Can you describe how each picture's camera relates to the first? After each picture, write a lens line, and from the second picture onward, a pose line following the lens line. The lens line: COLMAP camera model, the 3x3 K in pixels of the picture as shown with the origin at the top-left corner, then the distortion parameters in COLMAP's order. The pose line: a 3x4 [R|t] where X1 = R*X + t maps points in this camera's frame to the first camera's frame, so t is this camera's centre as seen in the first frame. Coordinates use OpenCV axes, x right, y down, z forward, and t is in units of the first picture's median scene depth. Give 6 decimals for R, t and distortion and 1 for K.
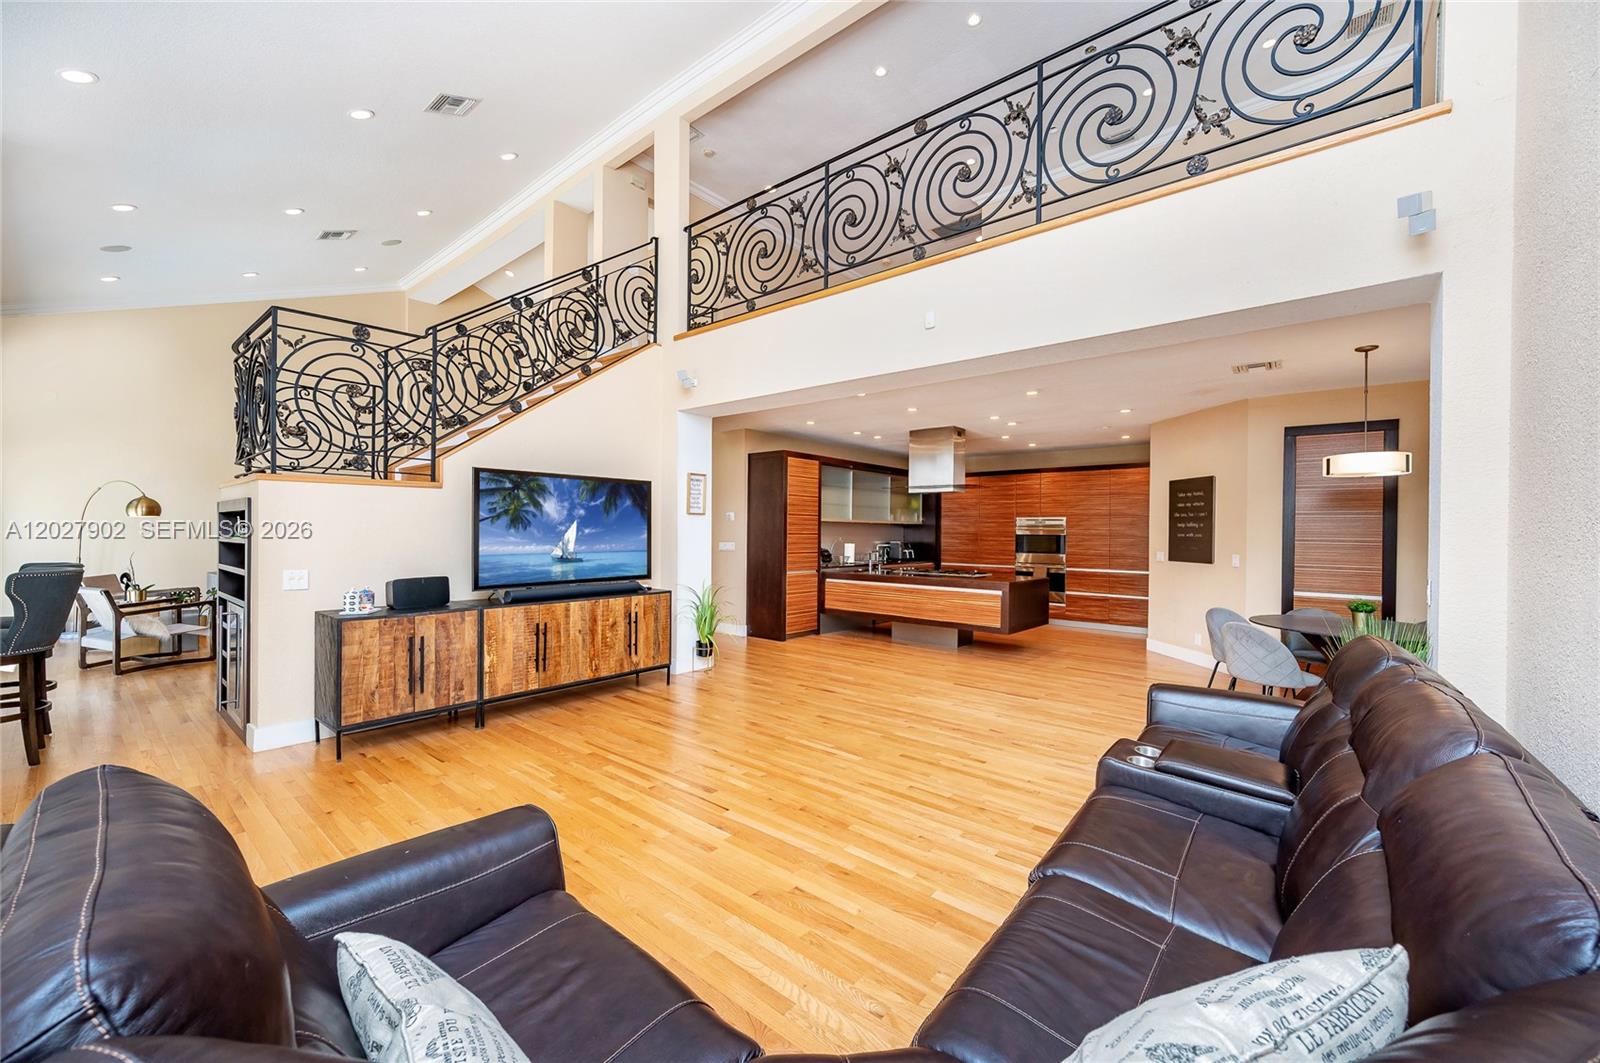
lens RADIAL K [[635.3, 0, 802.8], [0, 635.3, 526.4], [0, 0, 1]] dist [0.000037, 0.000377]
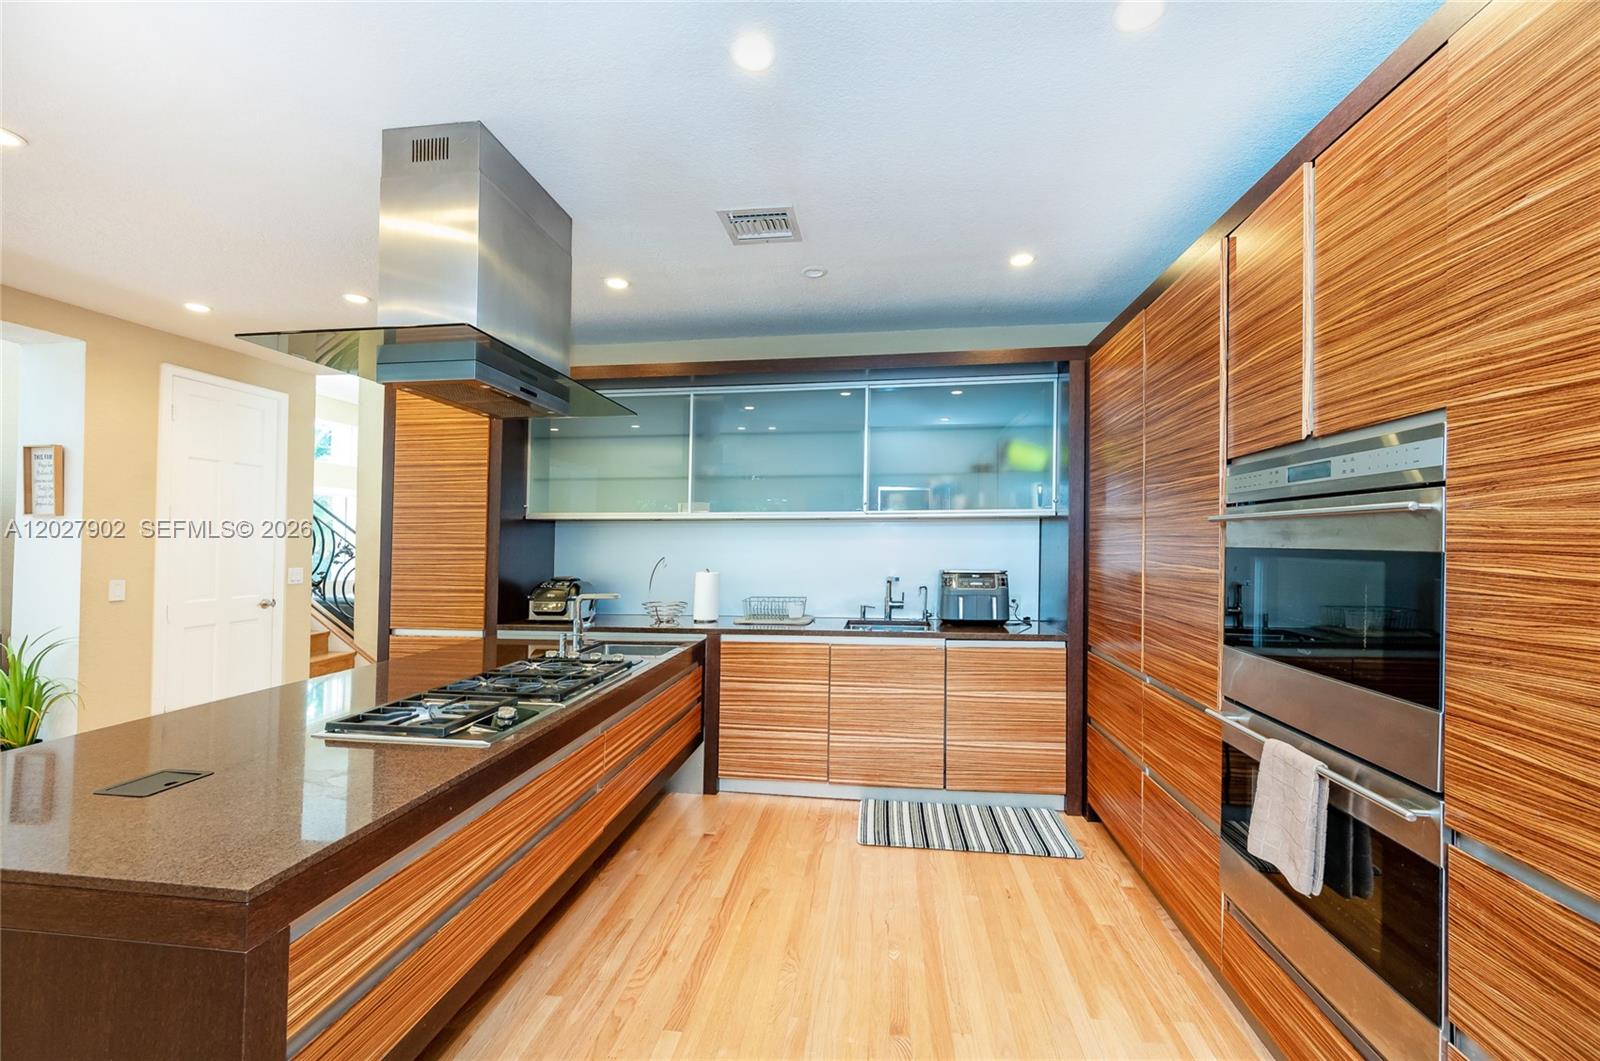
lens RADIAL K [[635.3, 0, 802.8], [0, 635.3, 525.4], [0, 0, 1]] dist [0.000037, 0.000377]
pose [[0.550303, -0.027471, -0.834513, 0.842115], [0.016097, 0.999622, -0.022292, 0.013612], [0.834810, -0.001166, 0.550537, 1.561126]]
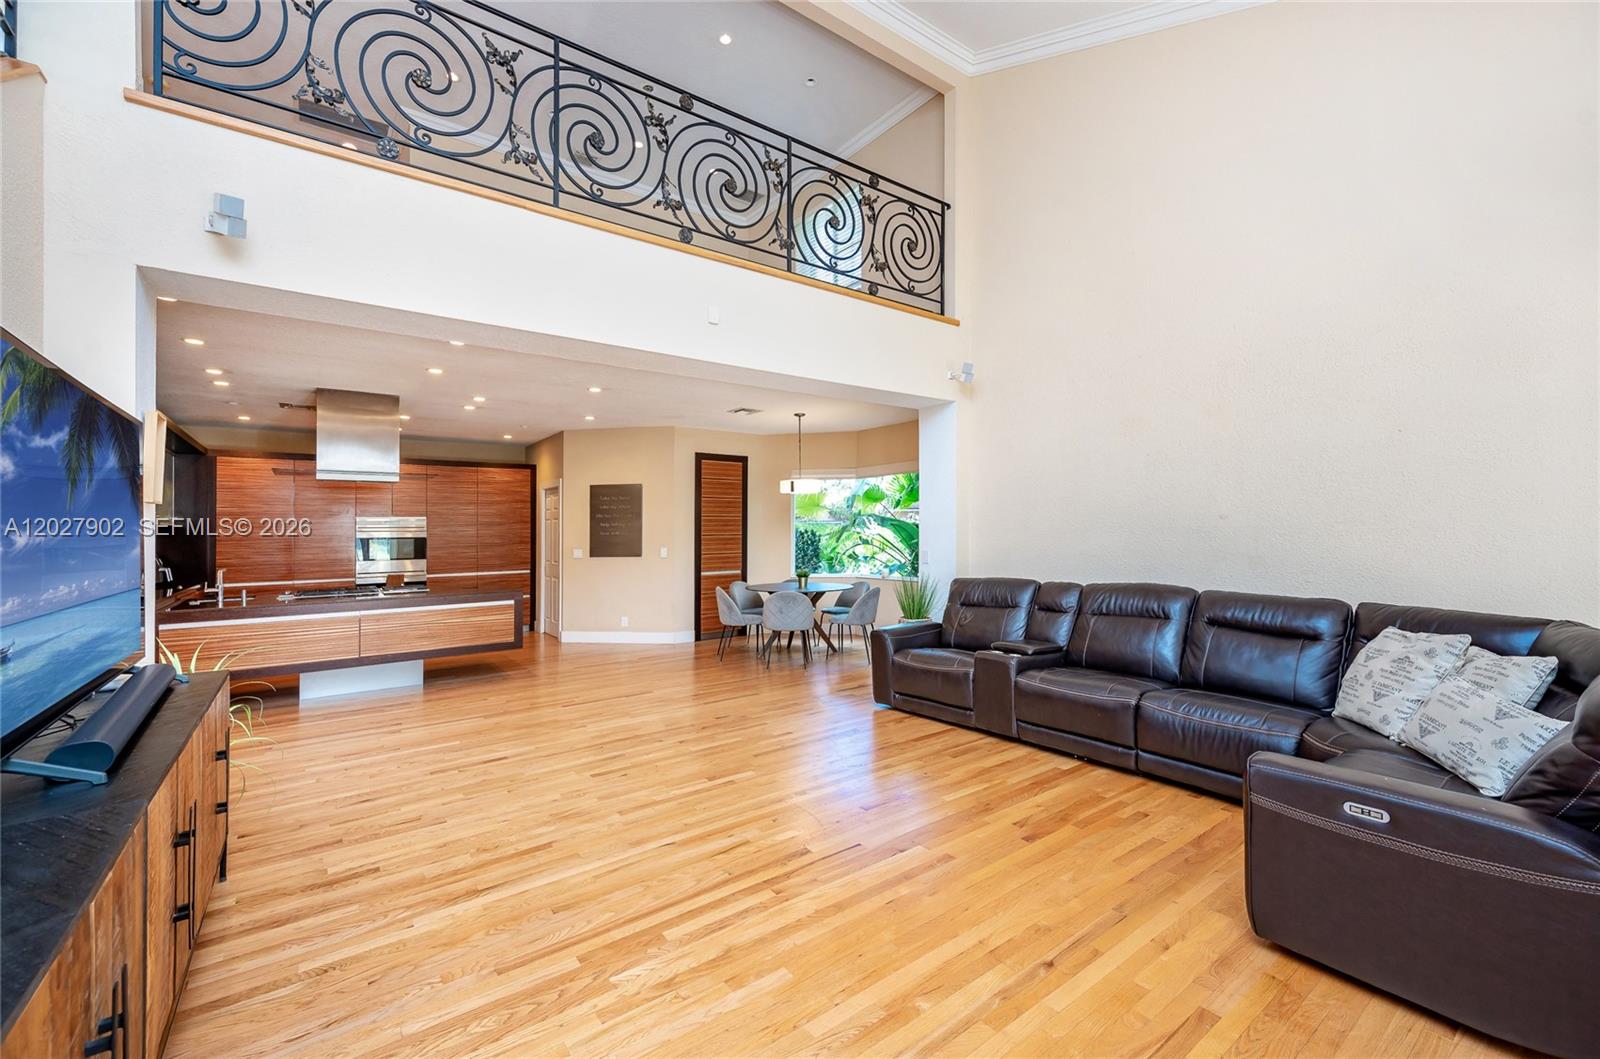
lens RADIAL K [[649.2, 0, 800.0], [0, 649.2, 529.5], [0, 0, 1]] dist [-0.001381, -0.000244]
pose [[0.225403, -0.010325, 0.974211, -0.642680], [0.007404, 0.999933, 0.008884, -0.001604], [-0.974238, 0.005210, 0.225464, 0.553630]]
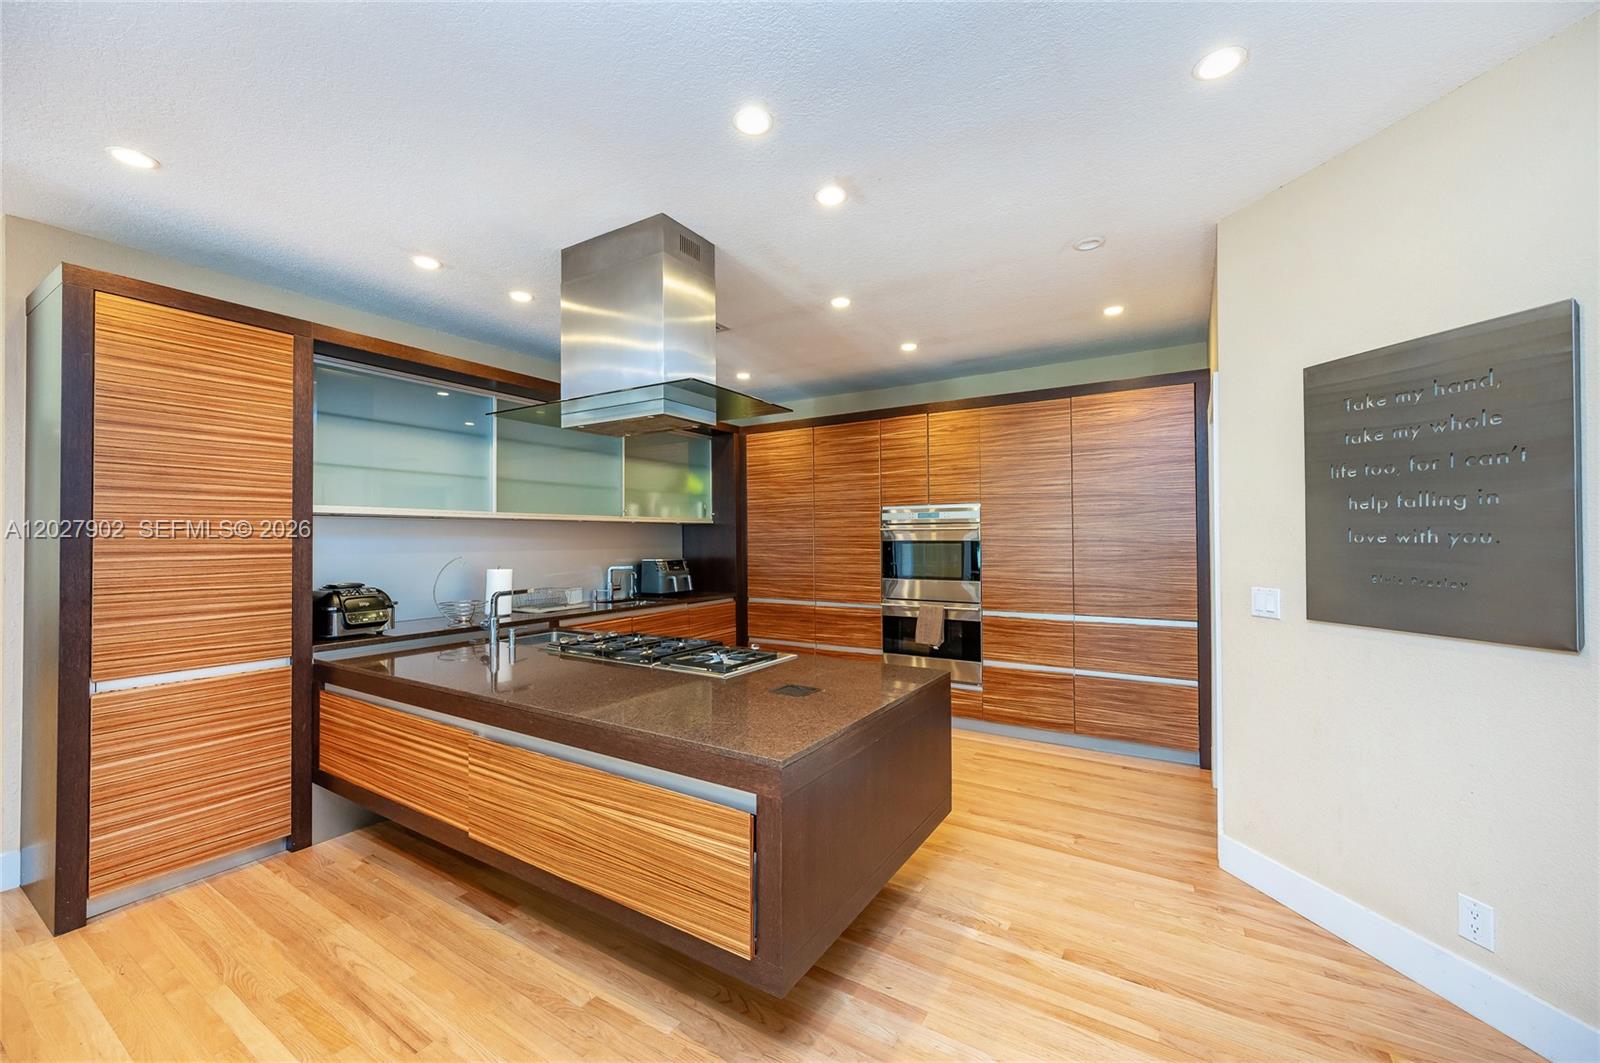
lens RADIAL K [[635.3, 0, 802.8], [0, 635.3, 526.4], [0, 0, 1]] dist [0.000037, 0.000377]
pose [[0.989054, -0.013927, 0.146893, 0.401408], [0.015113, 0.999862, -0.006964, 0.007648], [-0.146776, 0.009108, 0.989128, 1.036106]]
